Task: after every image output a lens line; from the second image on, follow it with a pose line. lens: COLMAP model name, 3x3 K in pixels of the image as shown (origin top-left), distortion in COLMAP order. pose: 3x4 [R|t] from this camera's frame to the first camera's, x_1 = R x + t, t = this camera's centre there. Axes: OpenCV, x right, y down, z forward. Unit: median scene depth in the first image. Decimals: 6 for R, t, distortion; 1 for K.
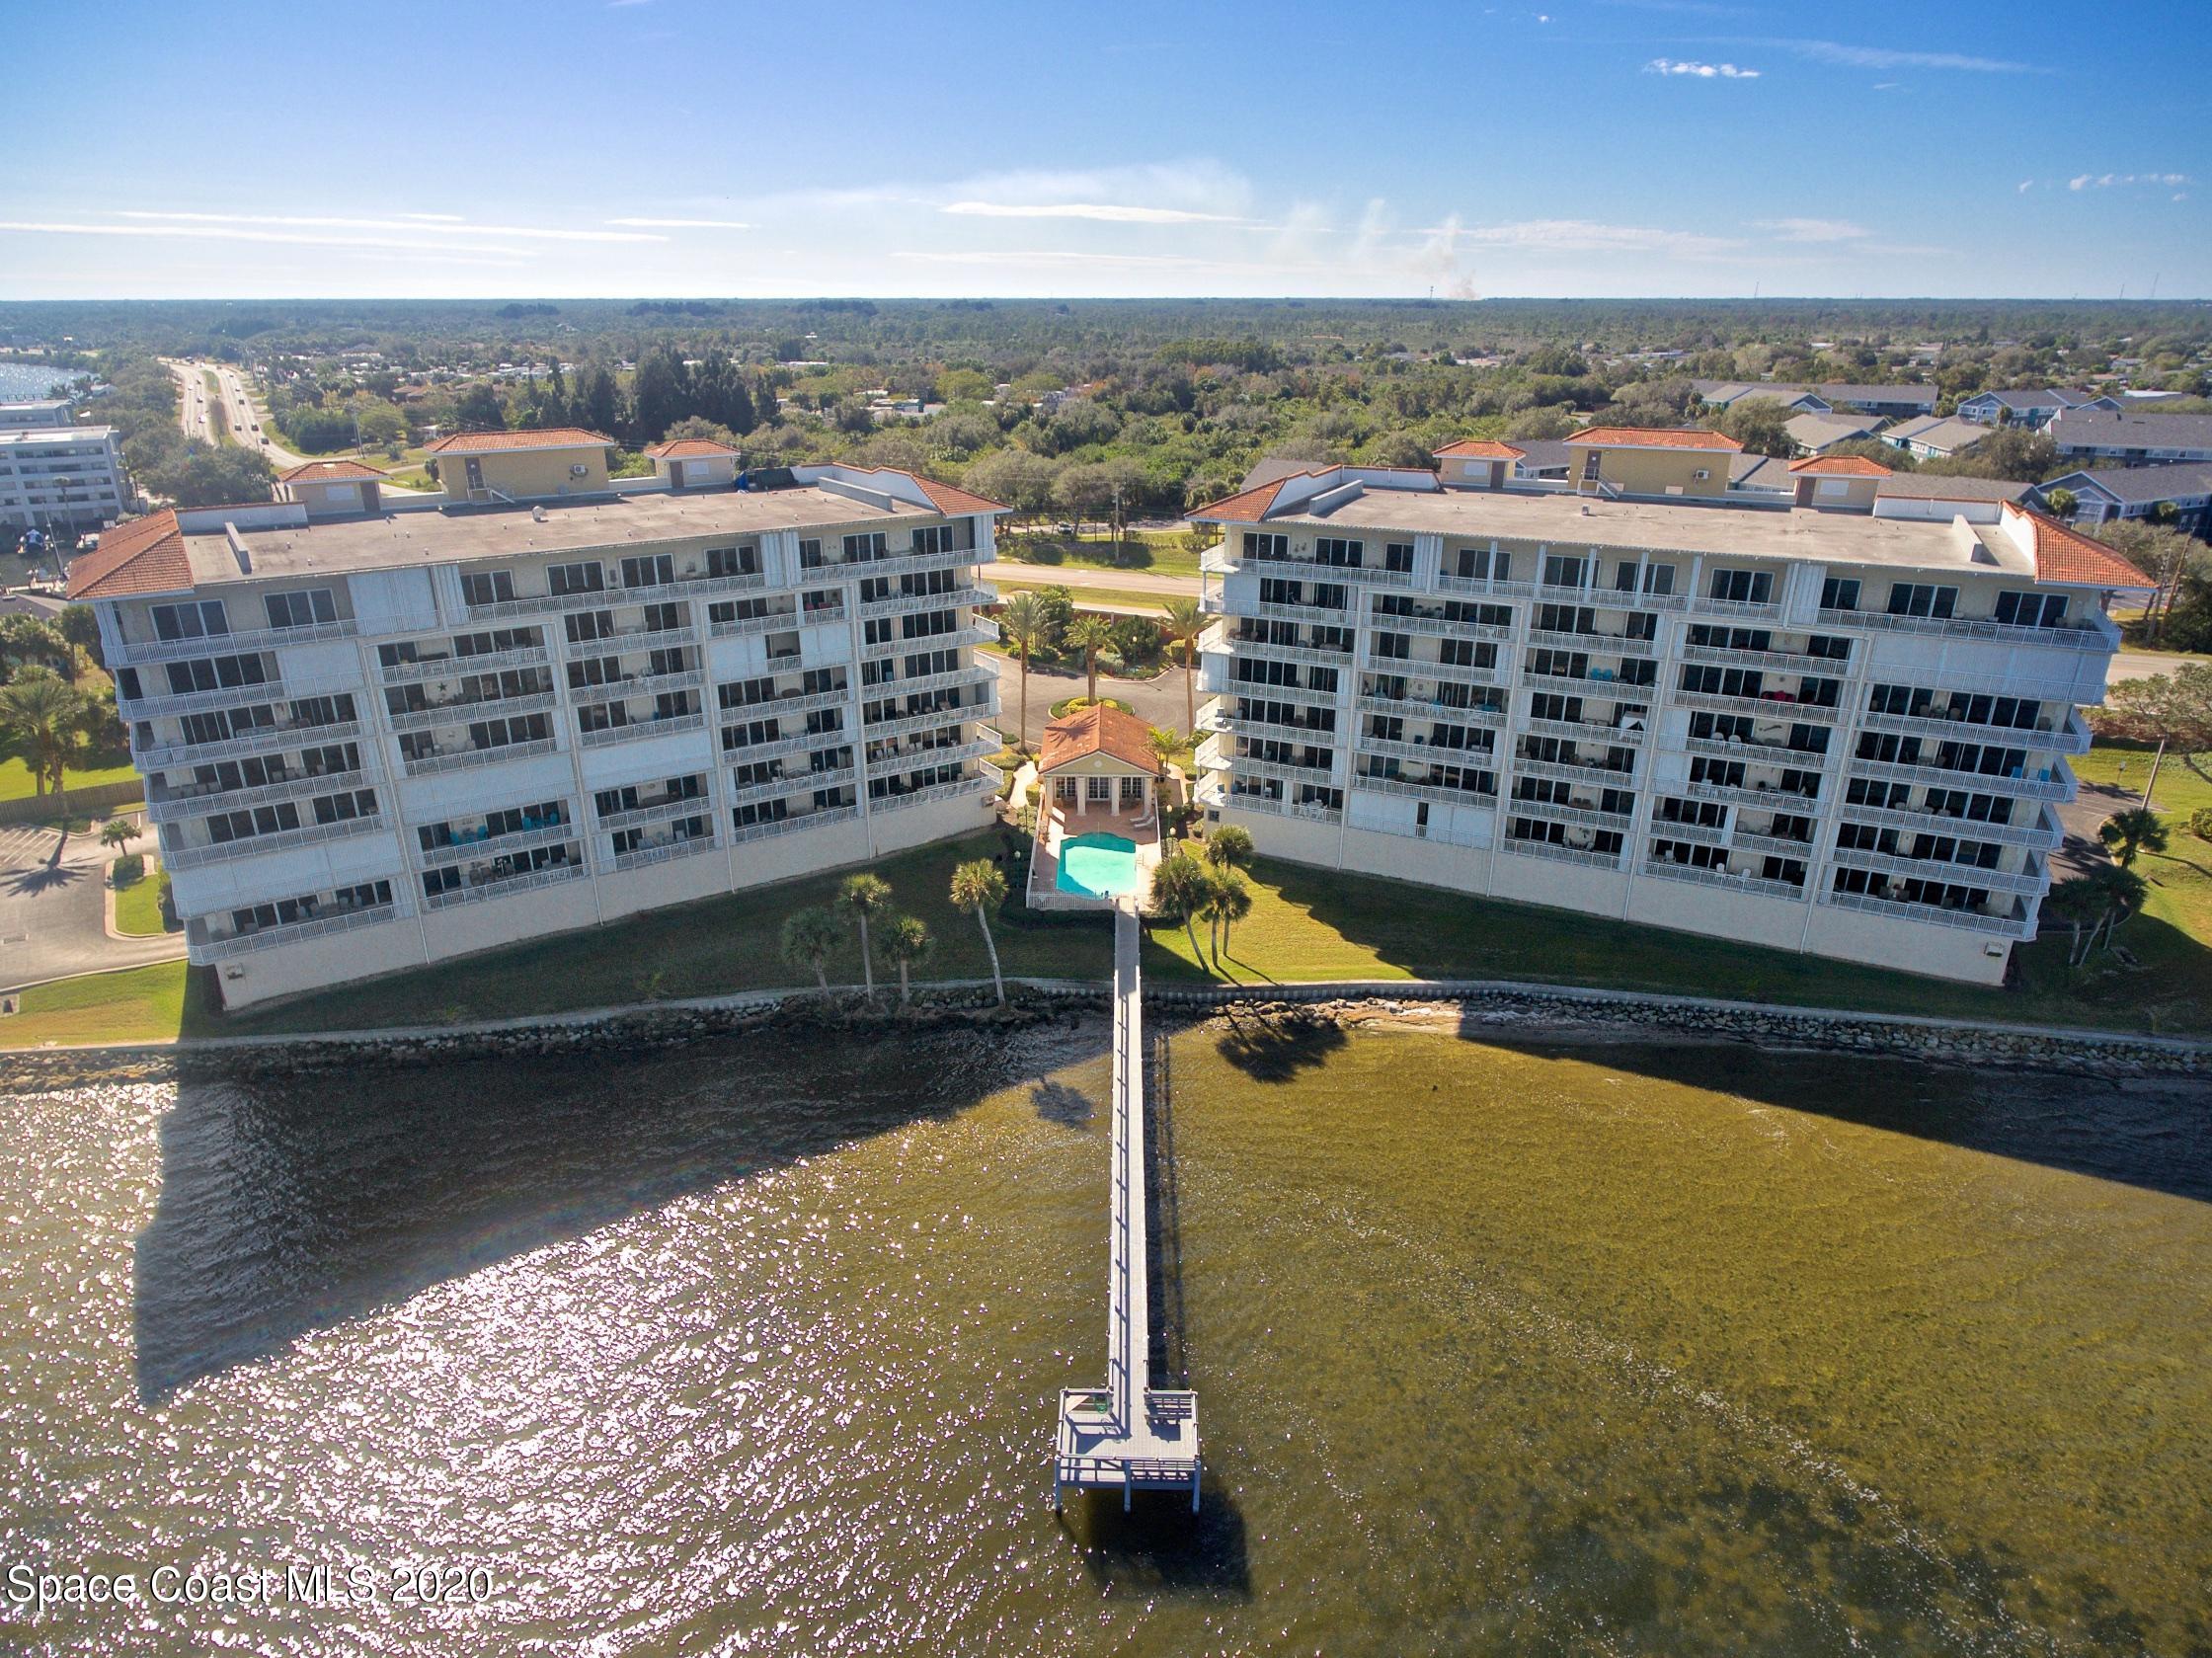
lens RADIAL K [[1299.0, 0, 1096.8], [0, 1299.0, 845.2], [0, 0, 1]] dist [-0.005523, 0.002849]
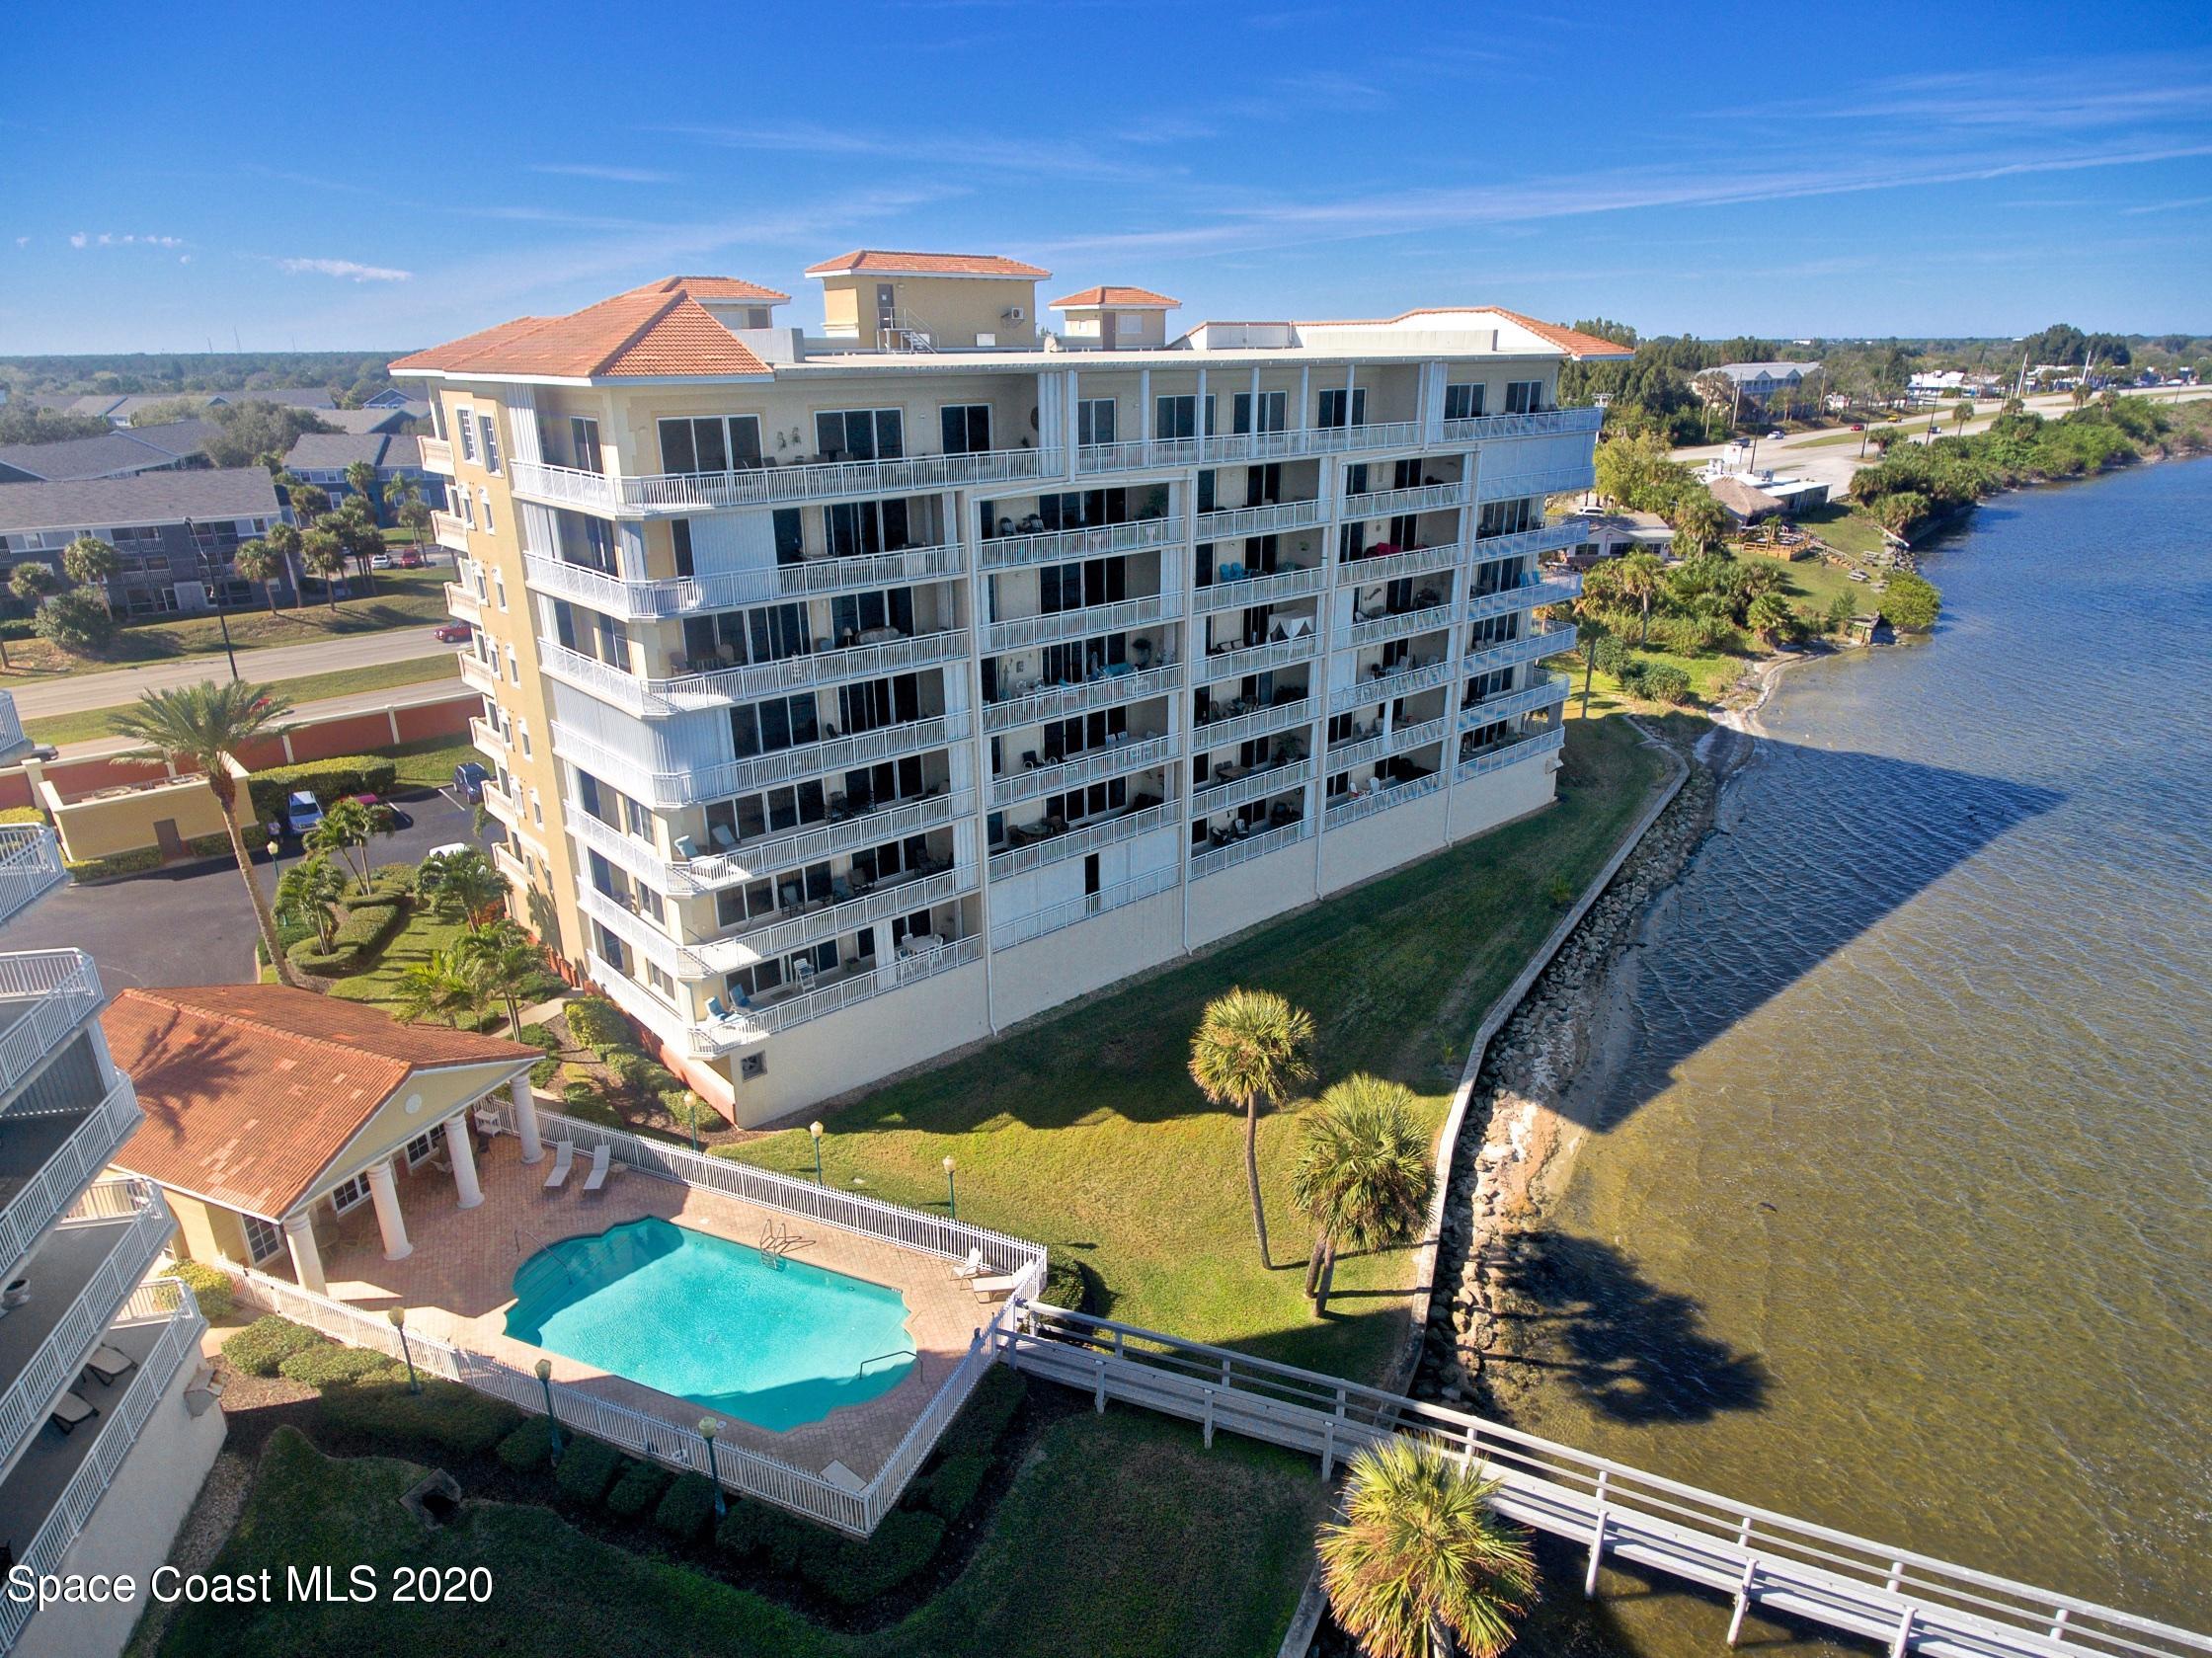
lens RADIAL K [[1299.0, 0, 1096.8], [0, 1299.0, 845.2], [0, 0, 1]] dist [-0.005523, 0.002849]
pose [[0.386749, -0.334262, 0.859473, -0.102229], [0.366176, 0.911037, 0.189543, -0.061782], [-0.846369, 0.241413, 0.474742, 0.308544]]
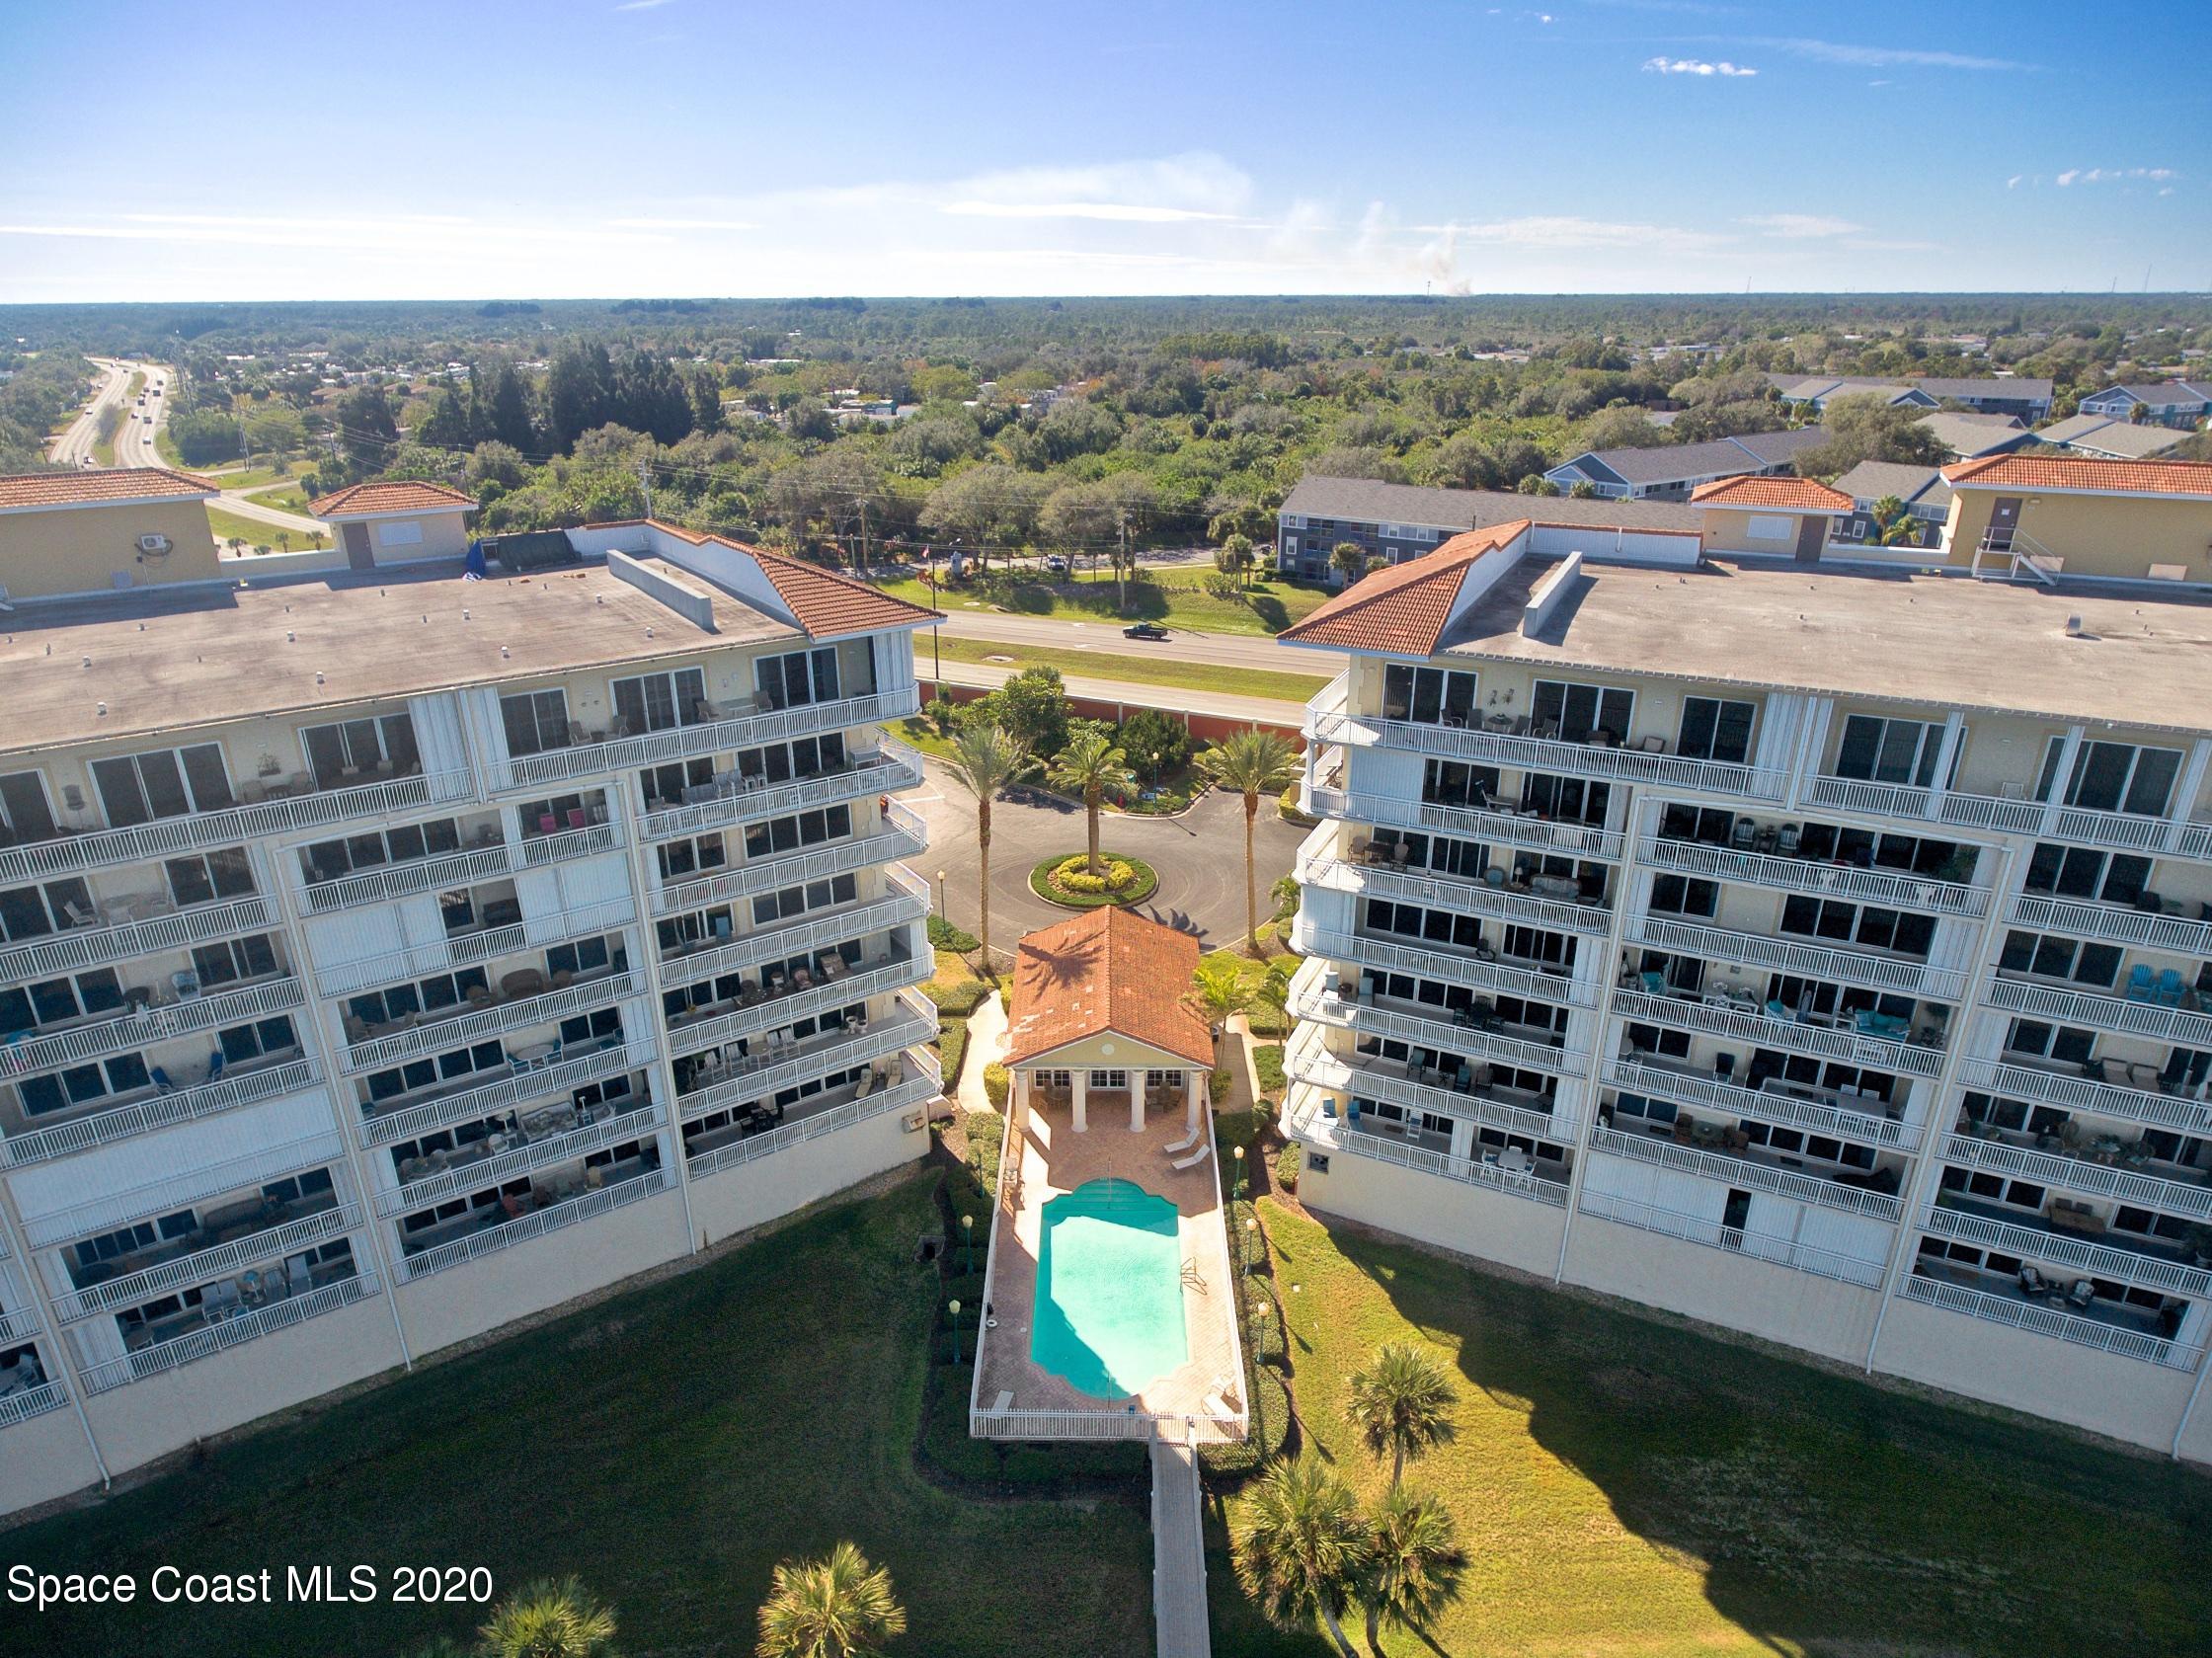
lens RADIAL K [[1328.6, 0, 1099.5], [0, 1328.6, 863.1], [0, 0, 1]] dist [-0.004618, 0.001591]
pose [[0.999973, -0.006128, 0.003935, -0.002210], [0.006102, 0.999960, 0.006522, -0.071628], [-0.003974, -0.006498, 0.999971, 0.201393]]
